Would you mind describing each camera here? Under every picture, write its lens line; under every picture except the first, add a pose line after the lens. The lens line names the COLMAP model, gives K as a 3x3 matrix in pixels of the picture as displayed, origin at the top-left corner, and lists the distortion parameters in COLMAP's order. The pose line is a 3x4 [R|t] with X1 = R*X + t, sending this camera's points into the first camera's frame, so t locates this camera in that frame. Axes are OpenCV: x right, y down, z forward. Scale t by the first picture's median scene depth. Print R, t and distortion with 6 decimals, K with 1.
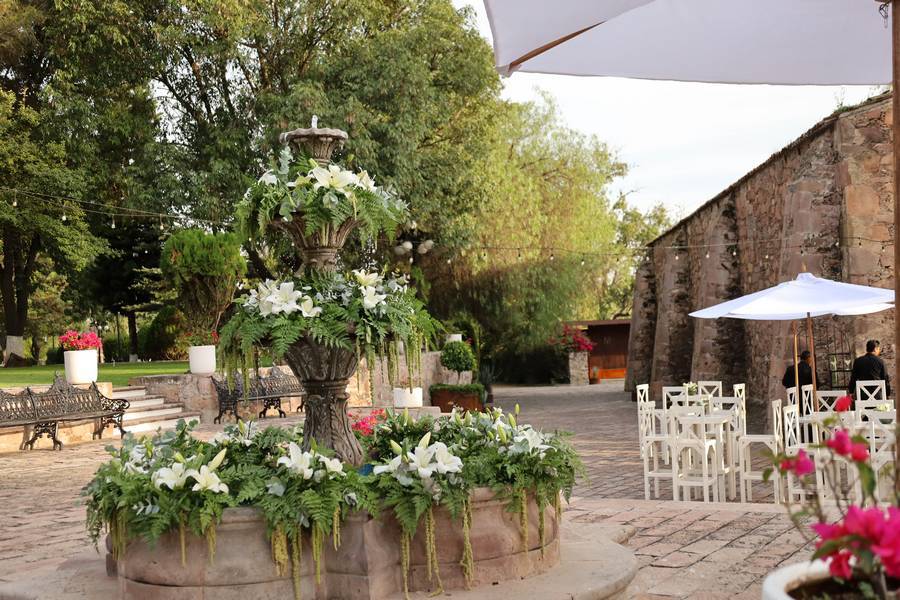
lens RADIAL K [[1139.1, 0, 450.0], [0, 1139.1, 300.0], [0, 0, 1]] dist [0.025308, 0.041733]
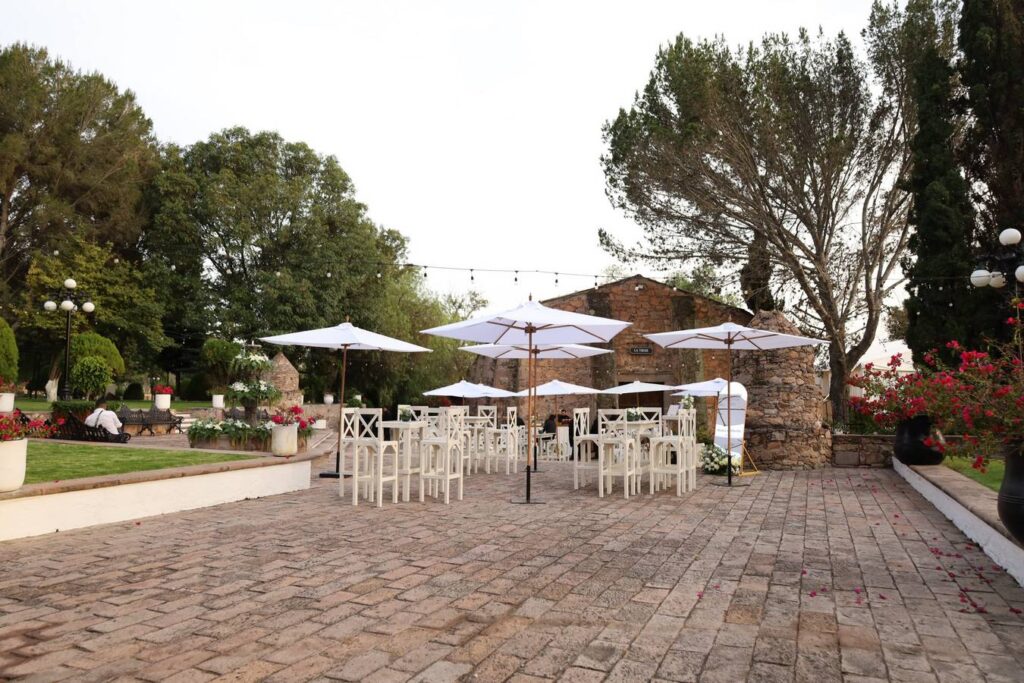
lens RADIAL K [[702.6, 0, 513.4], [0, 702.6, 355.8], [0, 0, 1]] dist [-0.003088, 0.001431]
pose [[0.982247, 0.063368, 0.176565, 0.107174], [-0.058235, 0.997720, -0.034111, -0.024695], [-0.178324, 0.023223, 0.983698, -0.487654]]
